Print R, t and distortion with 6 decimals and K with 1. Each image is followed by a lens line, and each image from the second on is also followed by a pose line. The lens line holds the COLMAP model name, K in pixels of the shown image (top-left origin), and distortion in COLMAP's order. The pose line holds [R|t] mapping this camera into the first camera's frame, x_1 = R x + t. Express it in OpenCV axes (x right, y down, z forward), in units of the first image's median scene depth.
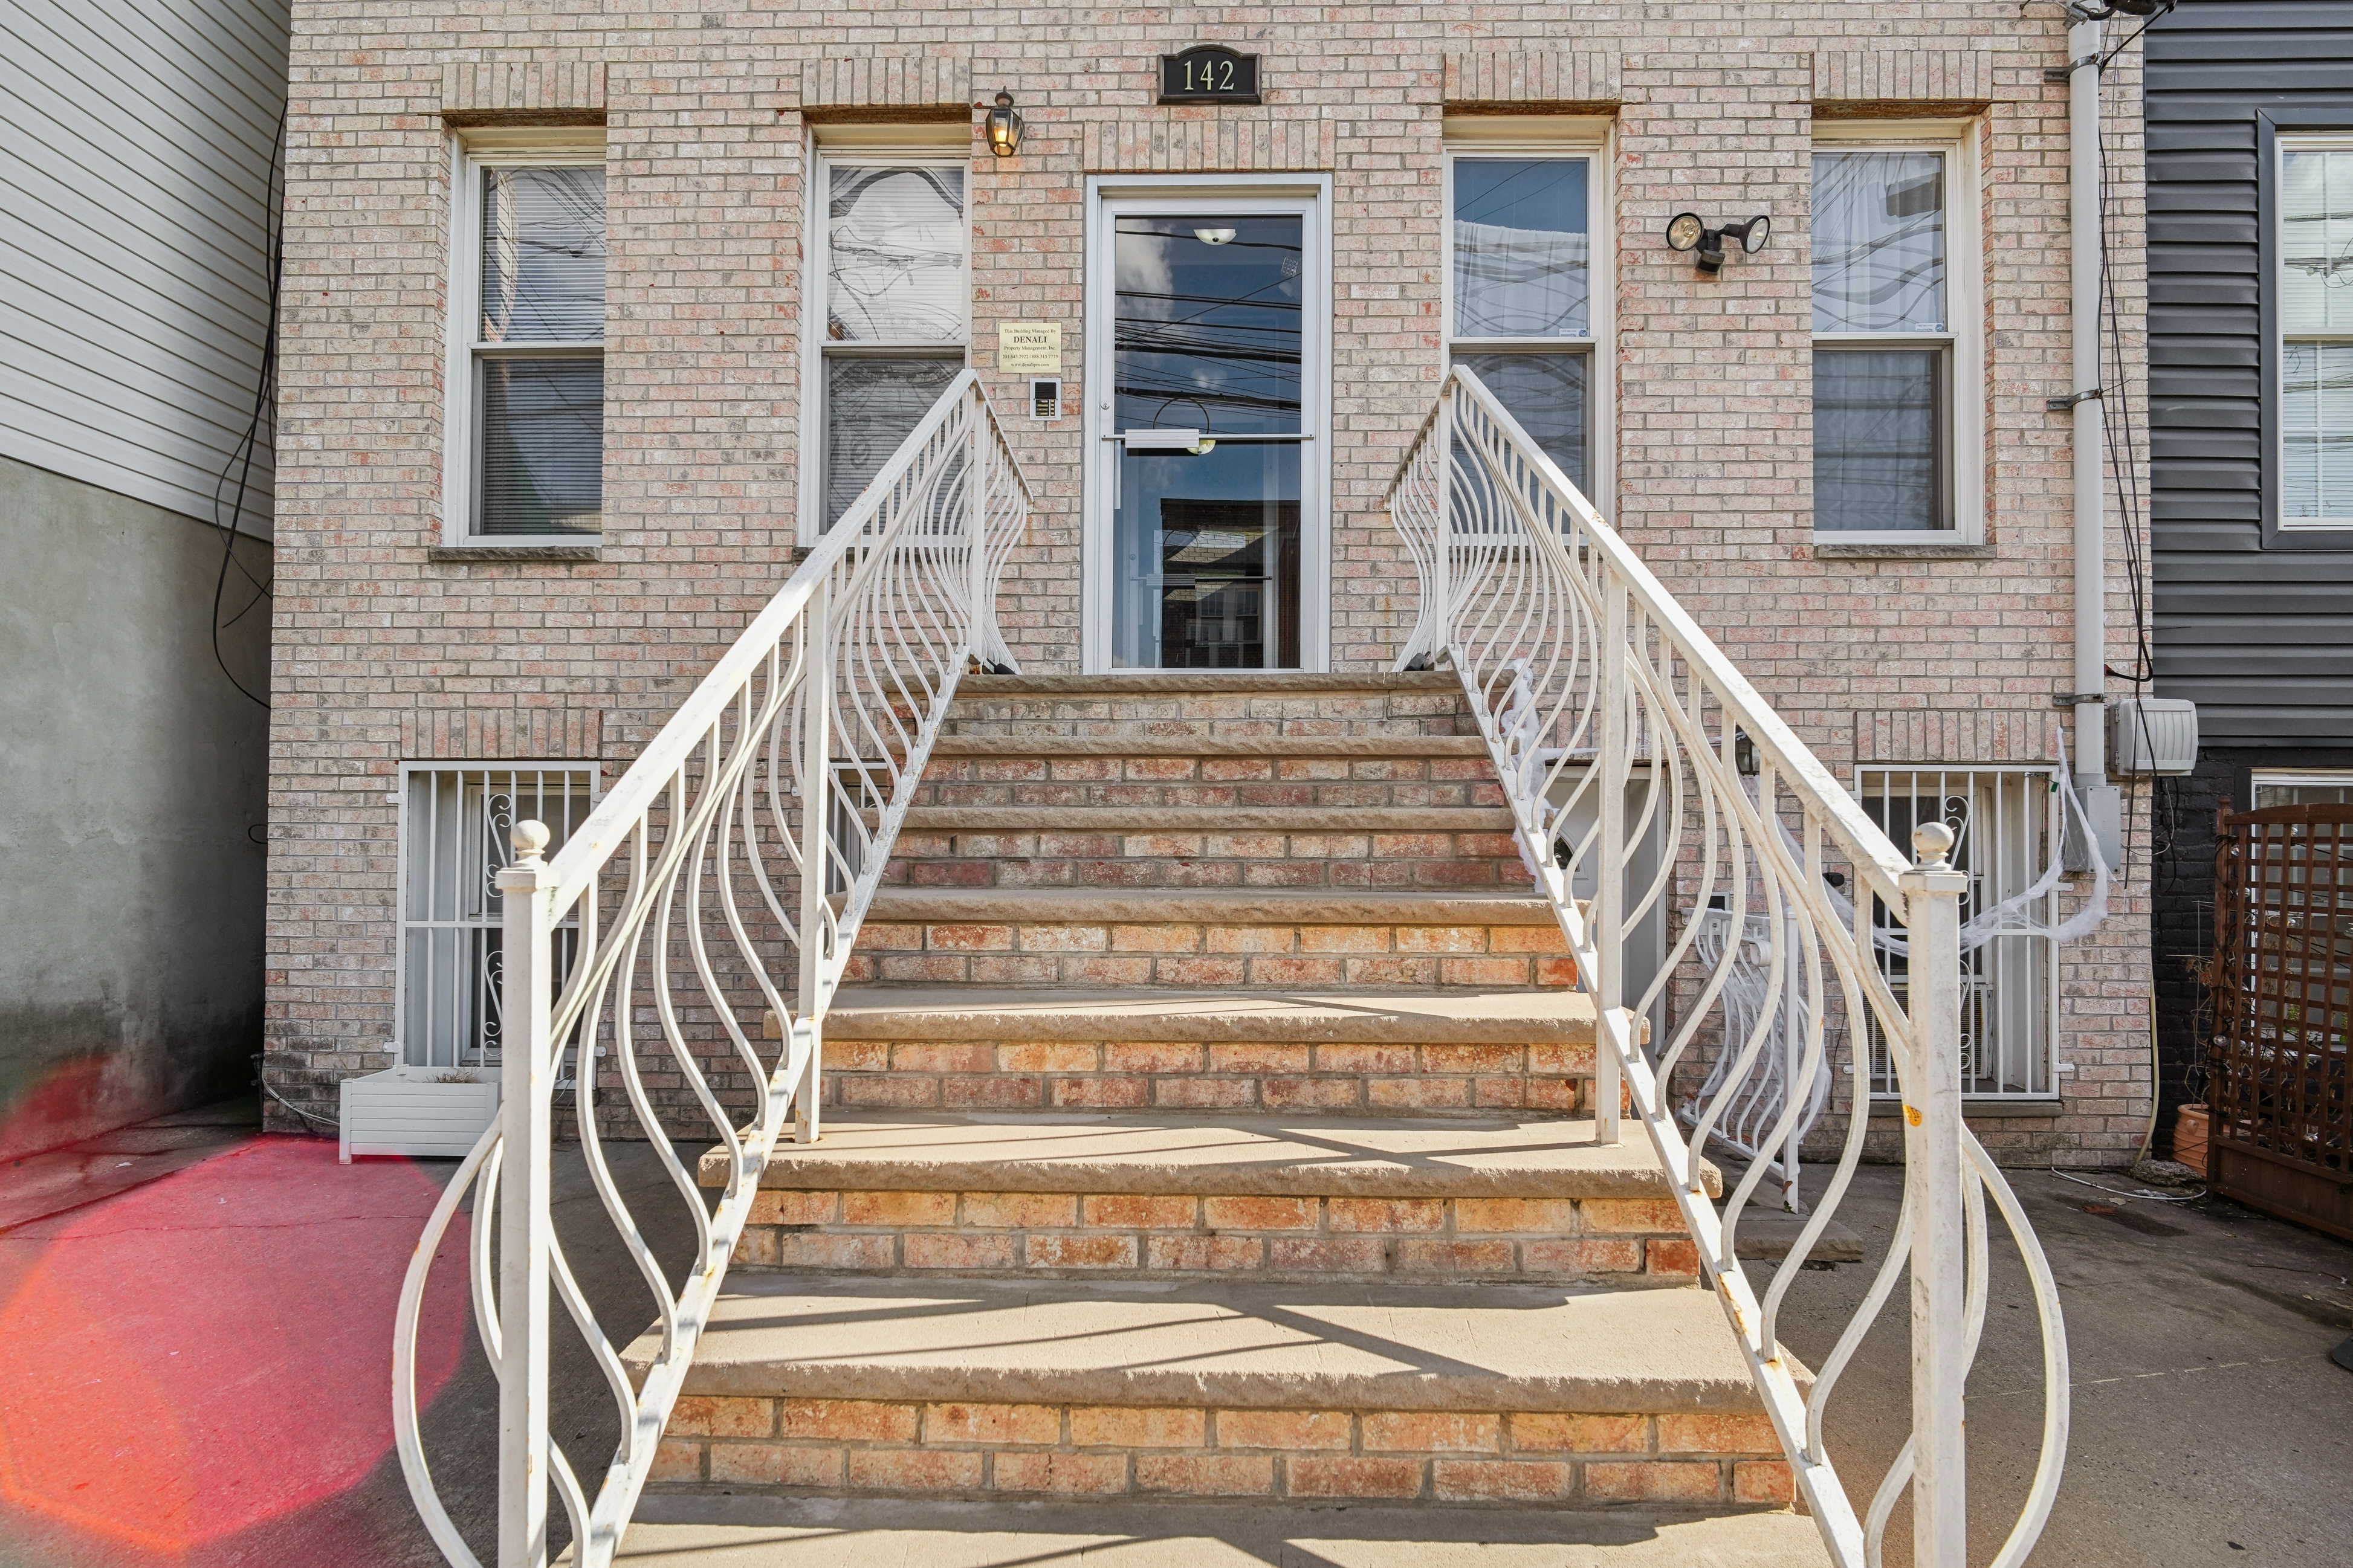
lens RADIAL K [[1110.1, 0, 1179.2], [0, 1110.1, 779.3], [0, 0, 1]] dist [0.013001, -0.011718]
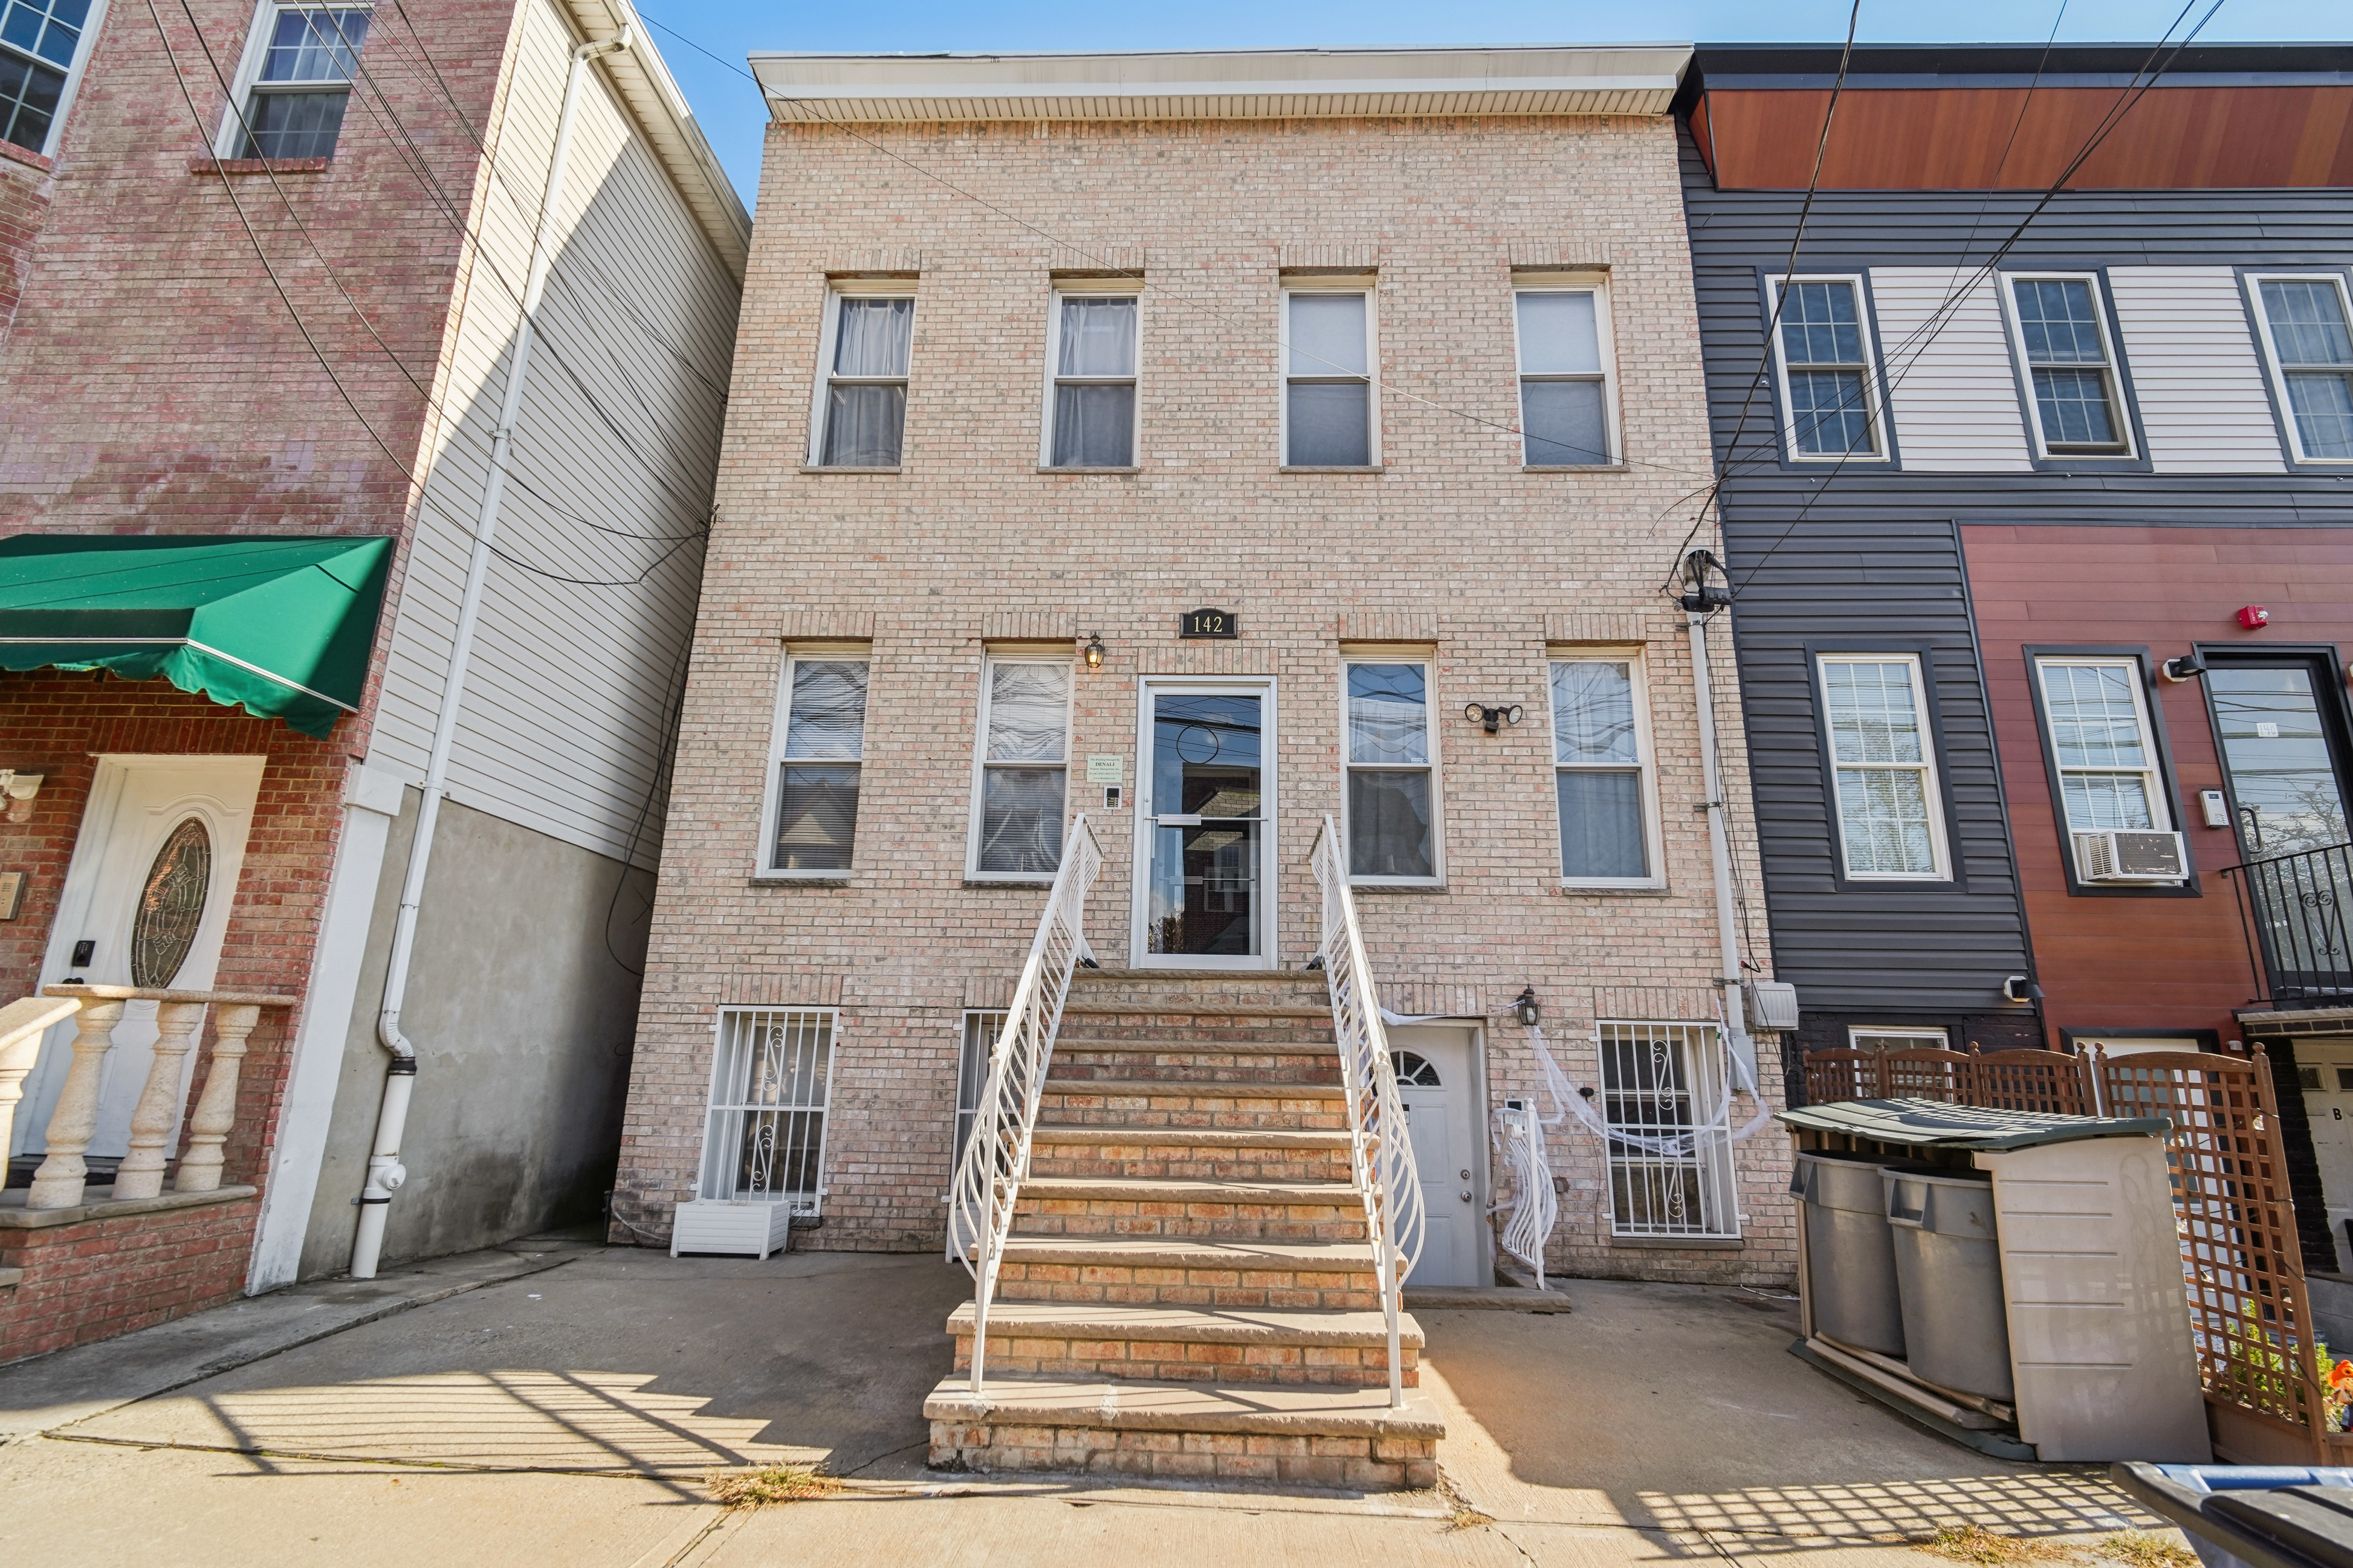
lens RADIAL K [[1110.1, 0, 1179.2], [0, 1110.1, 779.3], [0, 0, 1]] dist [0.013001, -0.011718]
pose [[0.999707, 0.009257, -0.022350, 0.022017], [-0.013560, 0.979531, -0.200834, -0.023228], [0.020034, 0.201078, 0.979370, -0.706439]]
